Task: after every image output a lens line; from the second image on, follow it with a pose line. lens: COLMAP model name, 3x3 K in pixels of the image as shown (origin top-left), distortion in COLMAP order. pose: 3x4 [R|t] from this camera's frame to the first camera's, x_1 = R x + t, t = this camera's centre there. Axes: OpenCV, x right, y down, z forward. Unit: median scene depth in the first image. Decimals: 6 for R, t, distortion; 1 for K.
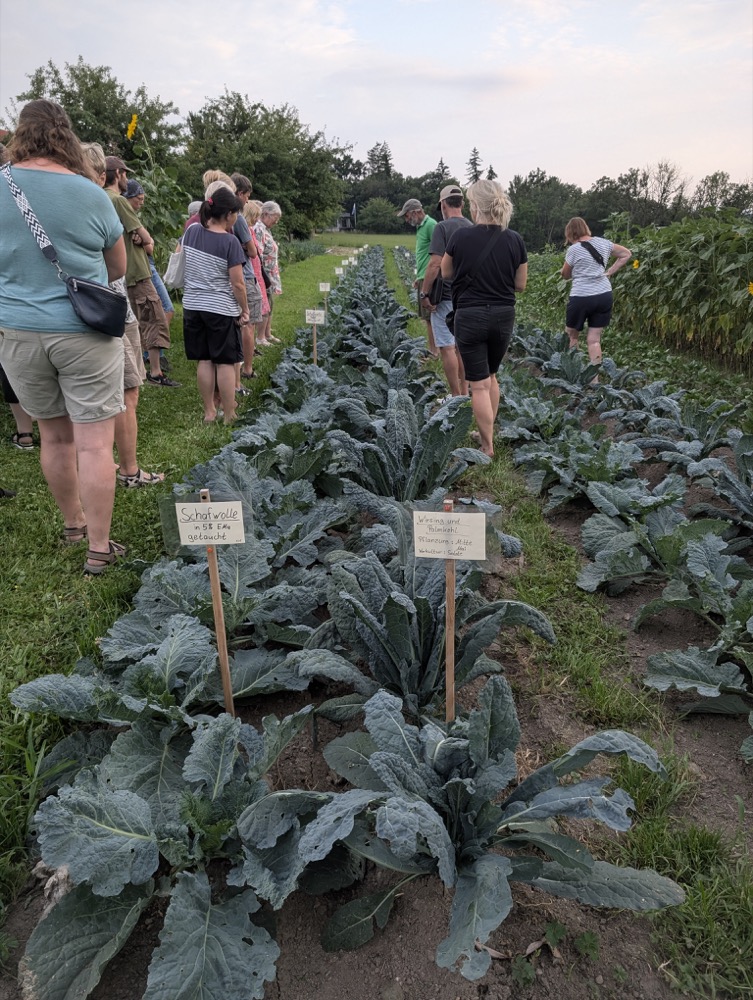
lens RADIAL K [[730.4, 0, 377.2], [0, 730.4, 498.9], [0, 0, 1]] dist [0.027125, -0.031482]
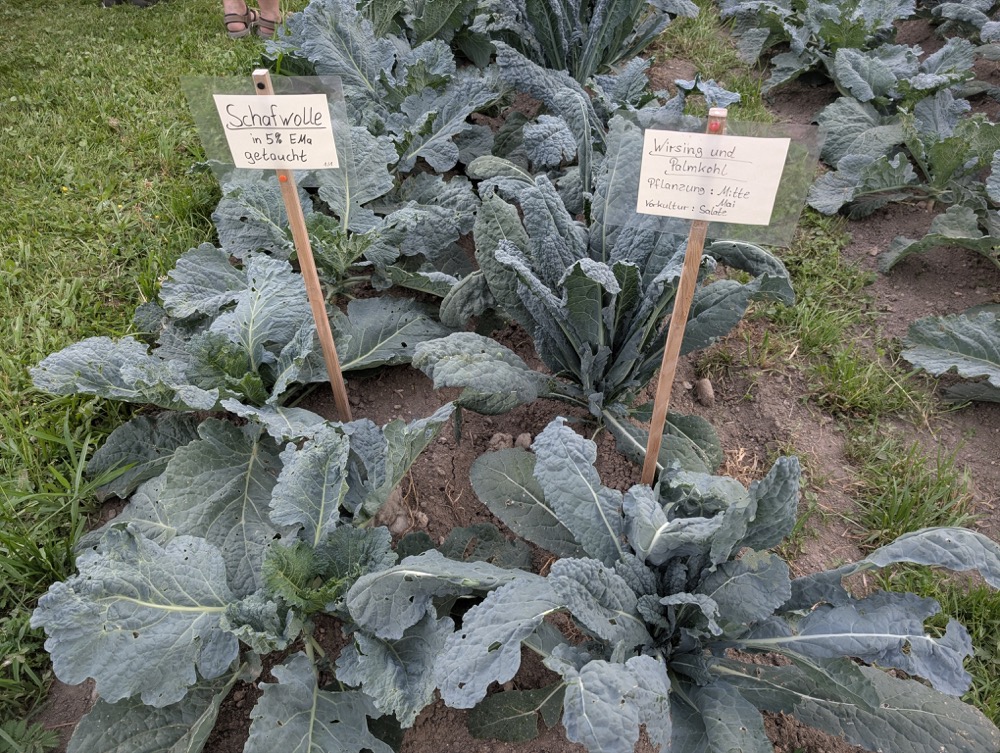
lens RADIAL K [[730.4, 0, 493.5], [0, 730.4, 374.9], [0, 0, 1]] dist [0.027125, -0.031482]
pose [[0.999254, 0.028418, -0.026142, -0.028996], [-0.015541, 0.915755, 0.401436, -0.022829], [0.035348, -0.400731, 0.915514, 0.328446]]
